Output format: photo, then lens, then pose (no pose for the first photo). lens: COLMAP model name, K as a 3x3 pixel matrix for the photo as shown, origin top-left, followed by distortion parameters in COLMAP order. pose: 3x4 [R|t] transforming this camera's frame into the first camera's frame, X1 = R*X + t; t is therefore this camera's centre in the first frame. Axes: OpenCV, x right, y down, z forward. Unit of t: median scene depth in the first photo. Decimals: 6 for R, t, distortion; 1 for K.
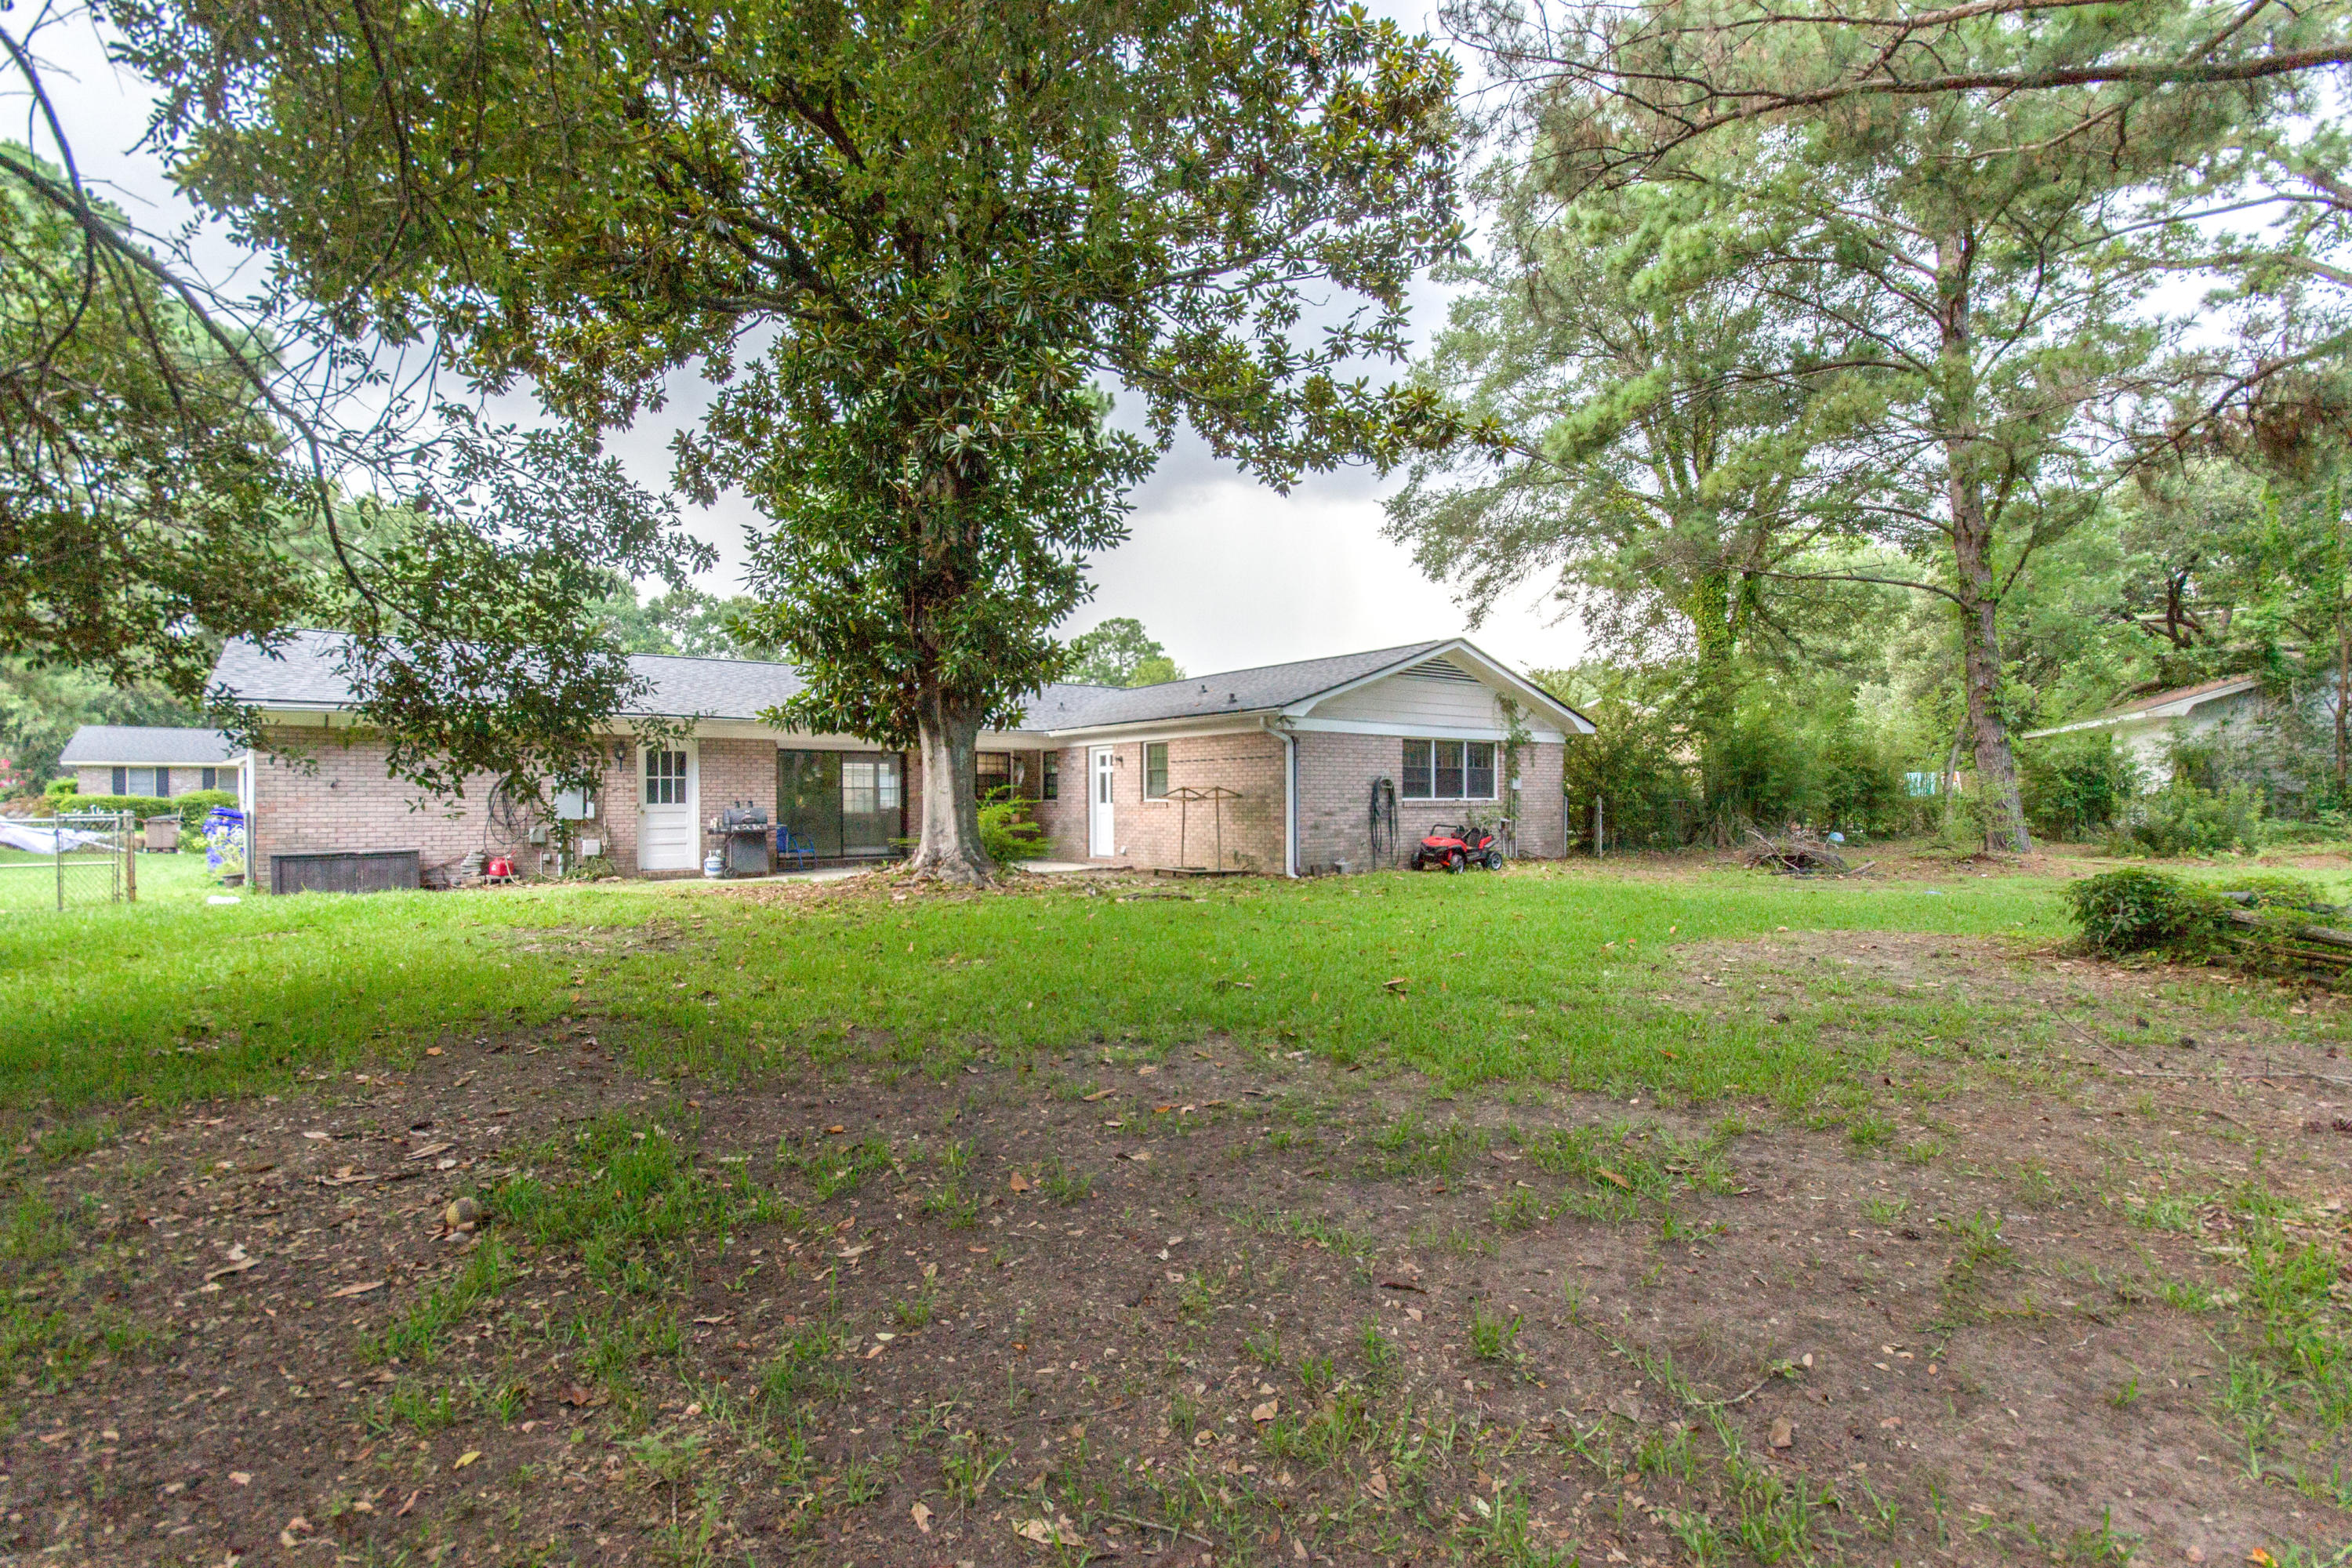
lens RADIAL K [[1110.8, 0, 1178.5], [0, 1110.8, 788.3], [0, 0, 1]] dist [0.002809, -0.000079]
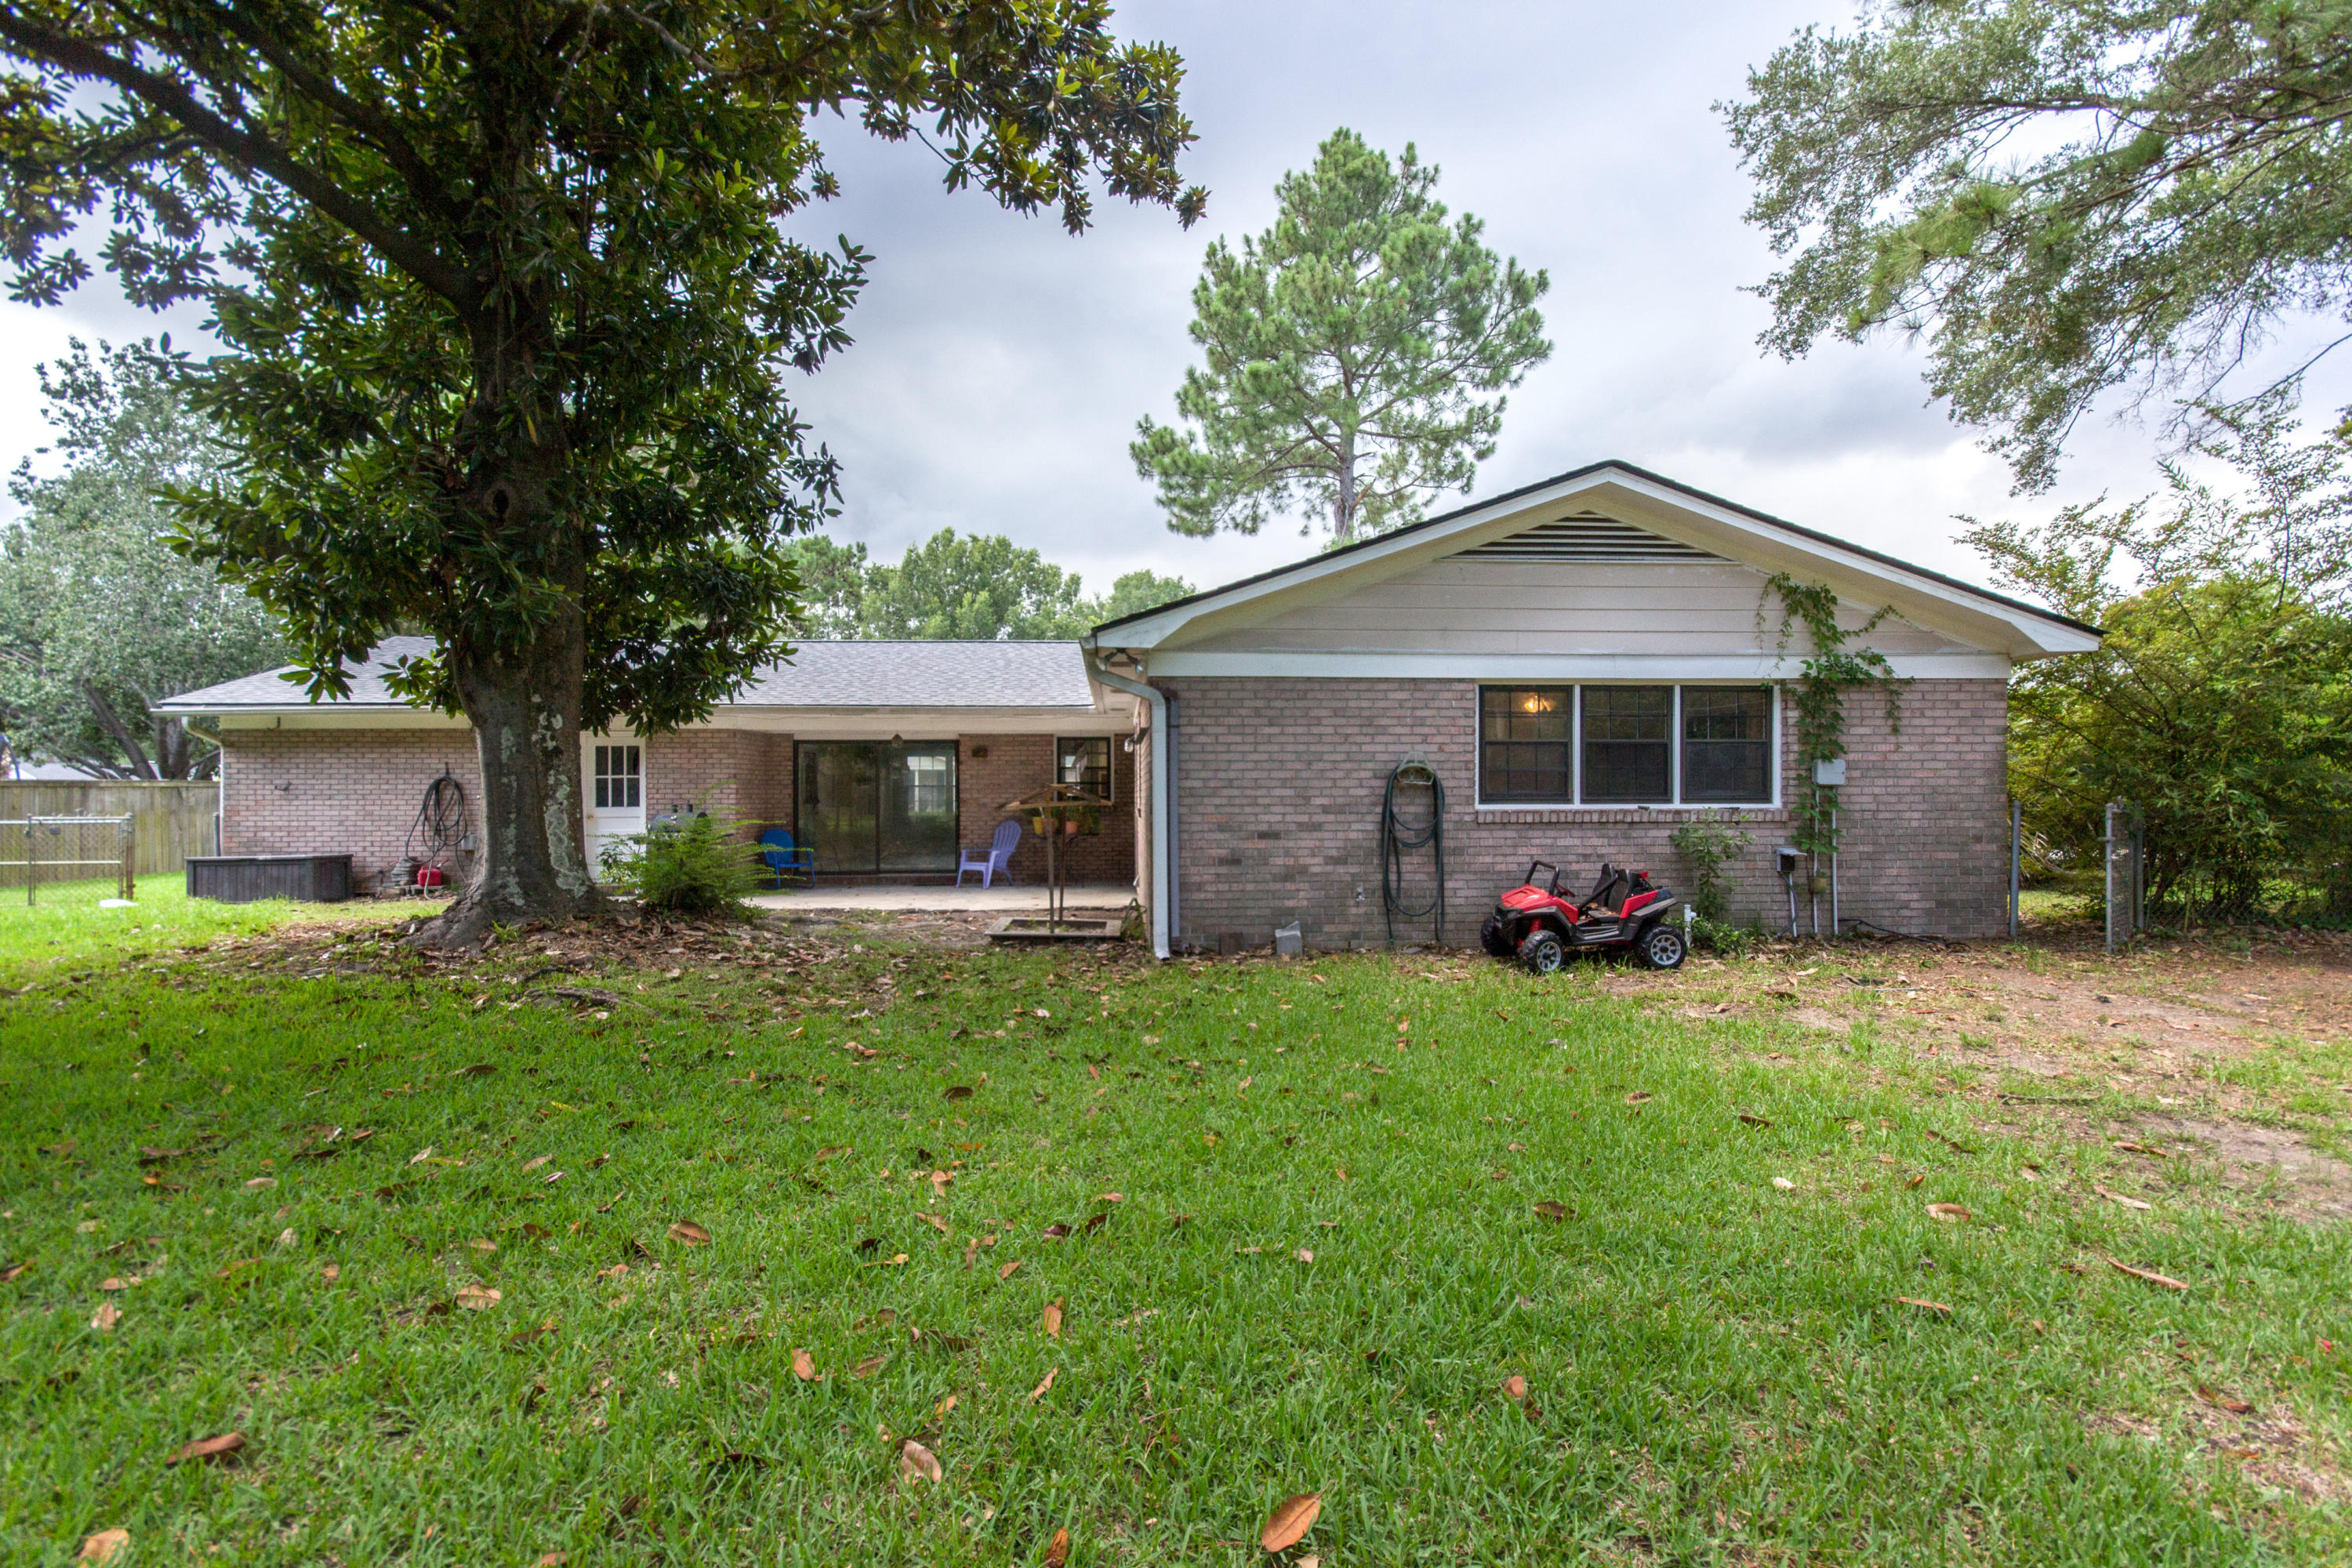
lens RADIAL K [[1110.8, 0, 1174.4], [0, 1110.8, 783.2], [0, 0, 1]] dist [0.002809, -0.000079]
pose [[0.814869, -0.006918, -0.579604, 0.386750], [0.005708, 0.999976, -0.003910, 0.000542], [0.579617, -0.000123, 0.814889, 0.535696]]
